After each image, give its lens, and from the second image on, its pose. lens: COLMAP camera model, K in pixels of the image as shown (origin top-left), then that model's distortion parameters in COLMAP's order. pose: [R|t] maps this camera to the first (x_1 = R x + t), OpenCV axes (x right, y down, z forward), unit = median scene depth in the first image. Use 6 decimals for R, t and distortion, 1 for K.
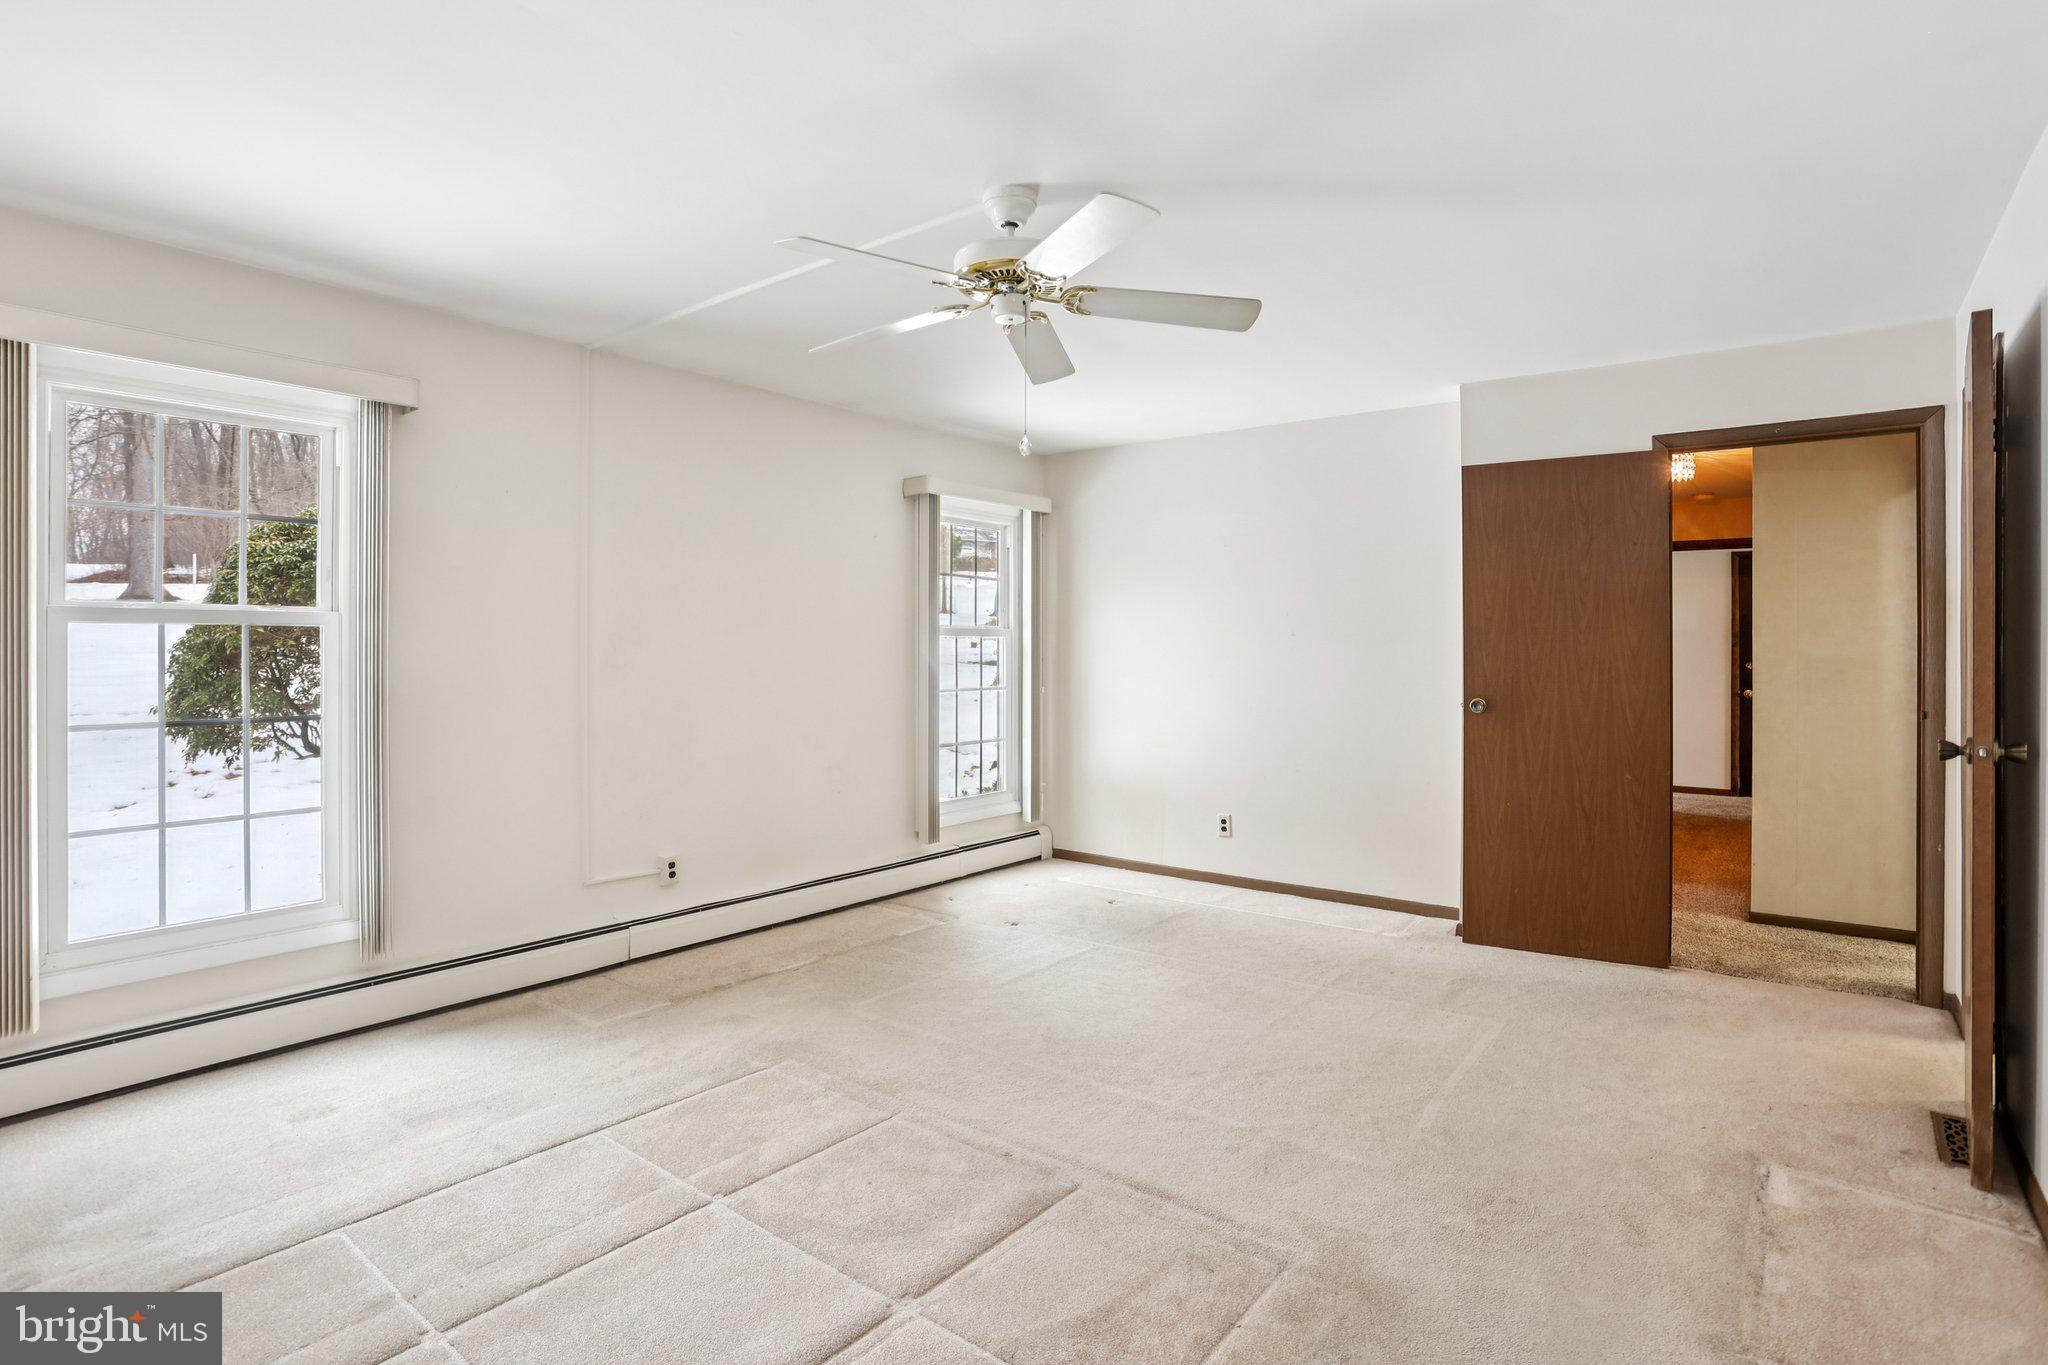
lens RADIAL K [[1024.5, 0, 1010.5], [0, 1024.5, 667.7], [0, 0, 1]] dist [-0.060327, 0.021016]
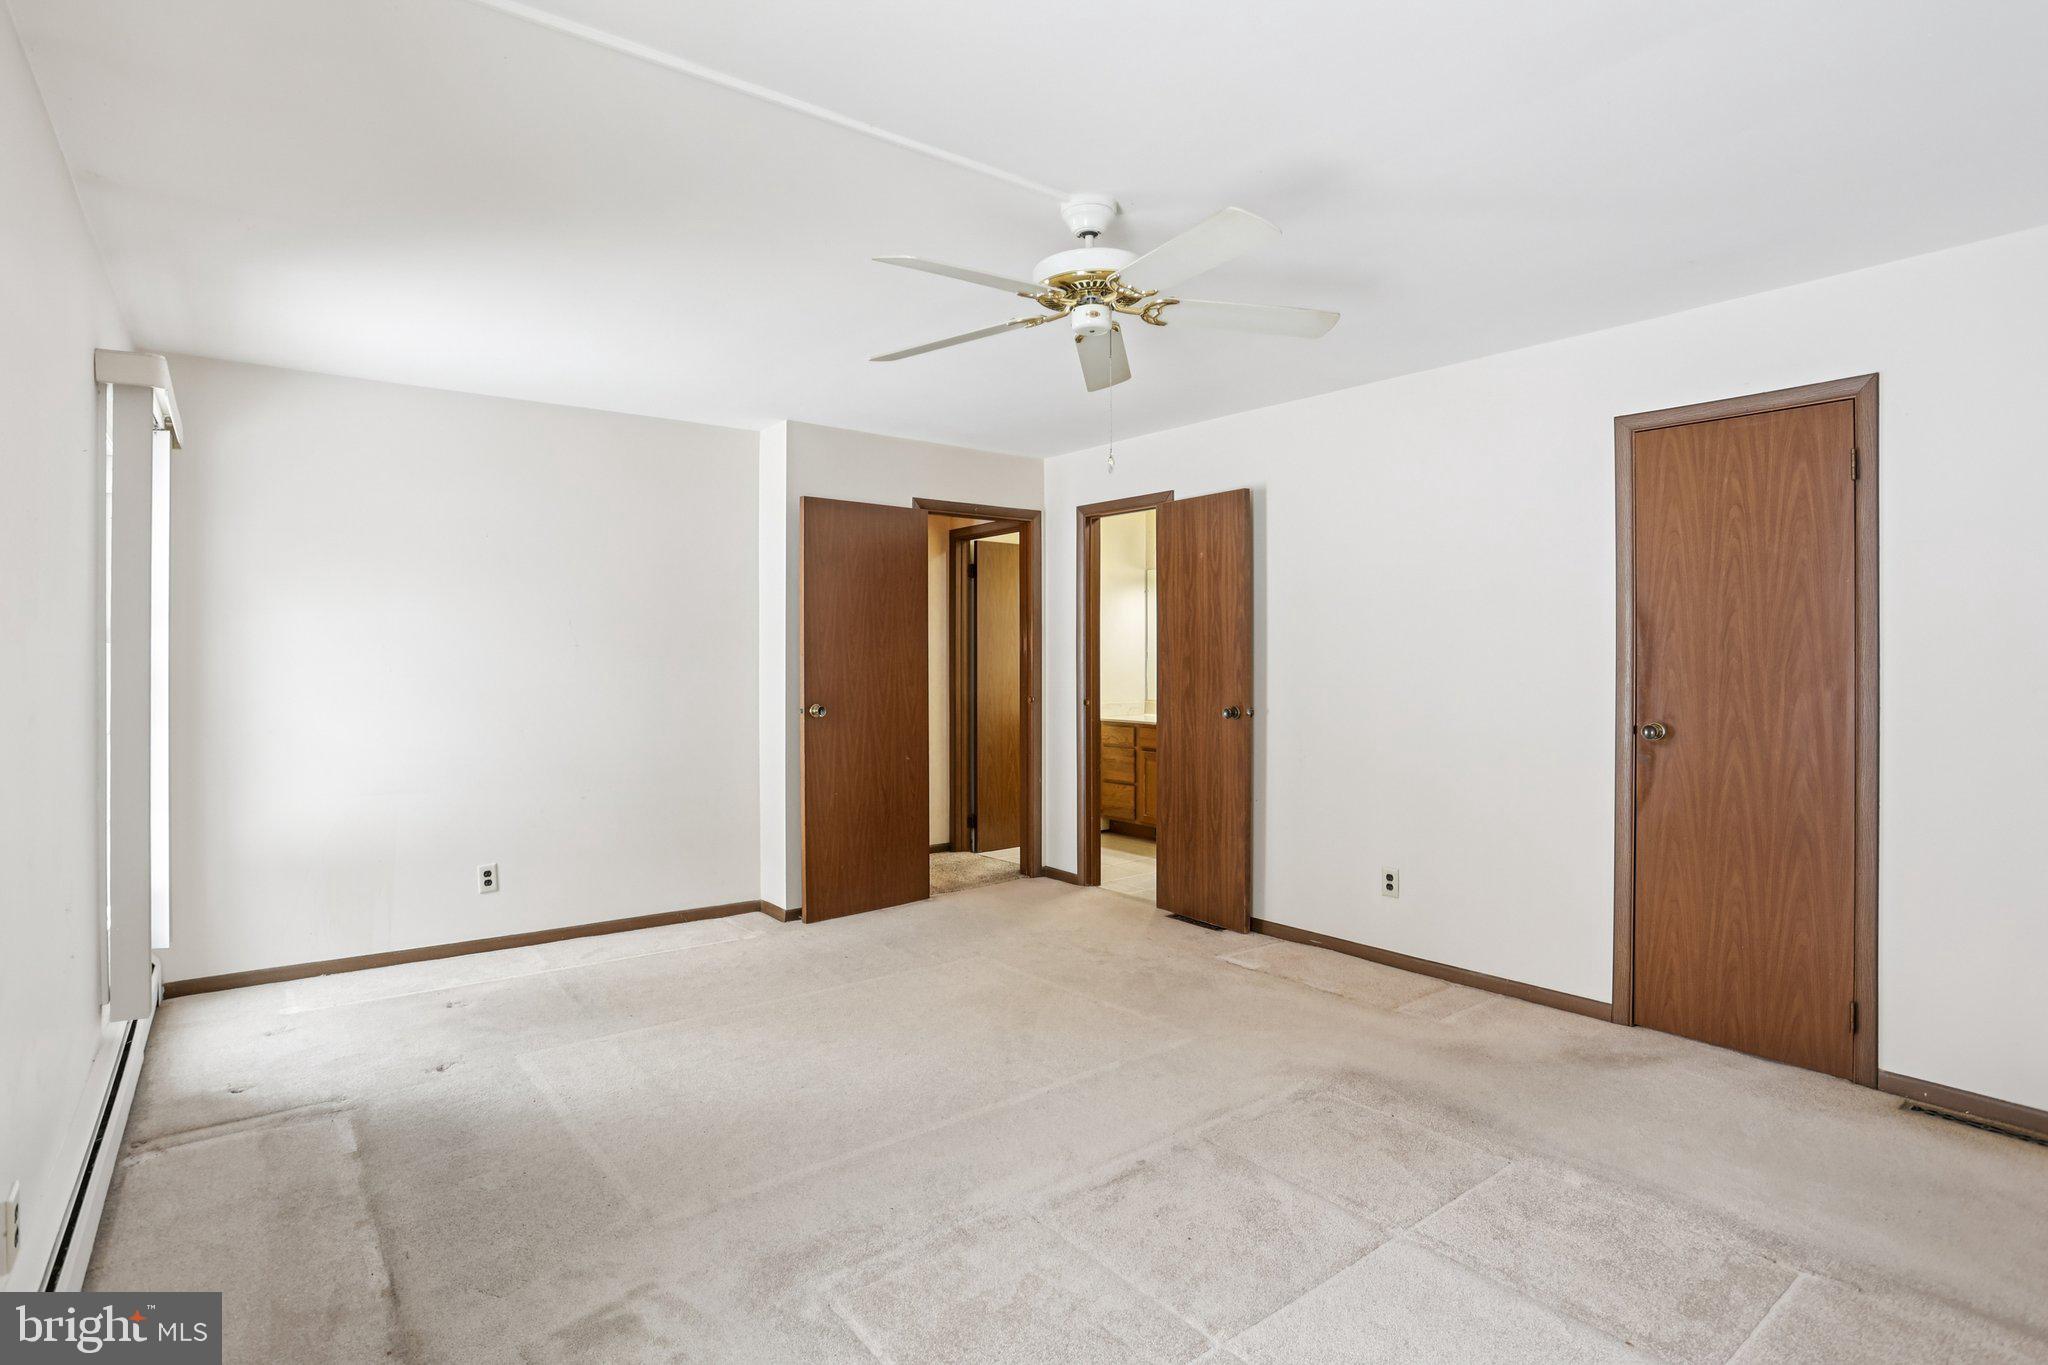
lens RADIAL K [[1024.5, 0, 1015.1], [0, 1024.5, 662.9], [0, 0, 1]] dist [-0.060327, 0.021016]
pose [[0.249442, -0.009065, 0.968347, -0.632679], [0.018538, 0.999818, 0.004584, -0.017908], [-0.968212, 0.016807, 0.249565, 0.536698]]
